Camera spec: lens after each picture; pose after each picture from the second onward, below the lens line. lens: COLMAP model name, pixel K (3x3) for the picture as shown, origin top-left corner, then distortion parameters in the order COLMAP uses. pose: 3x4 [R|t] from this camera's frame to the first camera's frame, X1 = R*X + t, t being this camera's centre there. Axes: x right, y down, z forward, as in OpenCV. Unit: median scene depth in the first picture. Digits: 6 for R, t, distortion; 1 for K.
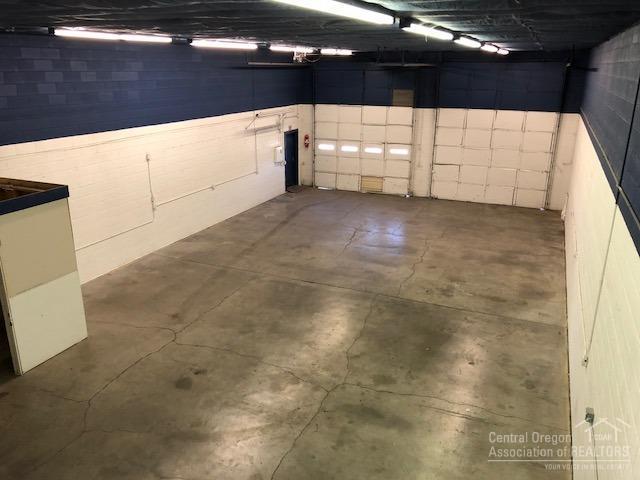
lens RADIAL K [[521.9, 0, 320.0], [0, 521.9, 240.0], [0, 0, 1]] dist [0.043324, -0.003186]
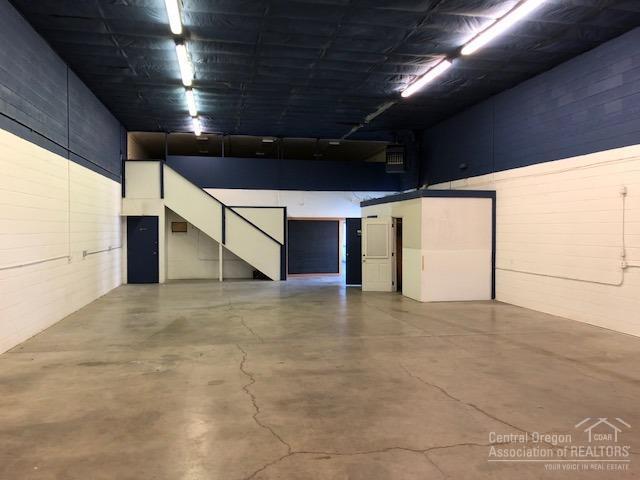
lens RADIAL K [[521.9, 0, 320.0], [0, 521.9, 240.0], [0, 0, 1]] dist [0.043324, -0.003186]
pose [[-0.820744, 0.009619, -0.571215, 0.413322], [-0.179528, 0.944864, 0.273864, -0.222873], [0.542355, 0.327321, -0.773765, 1.392477]]
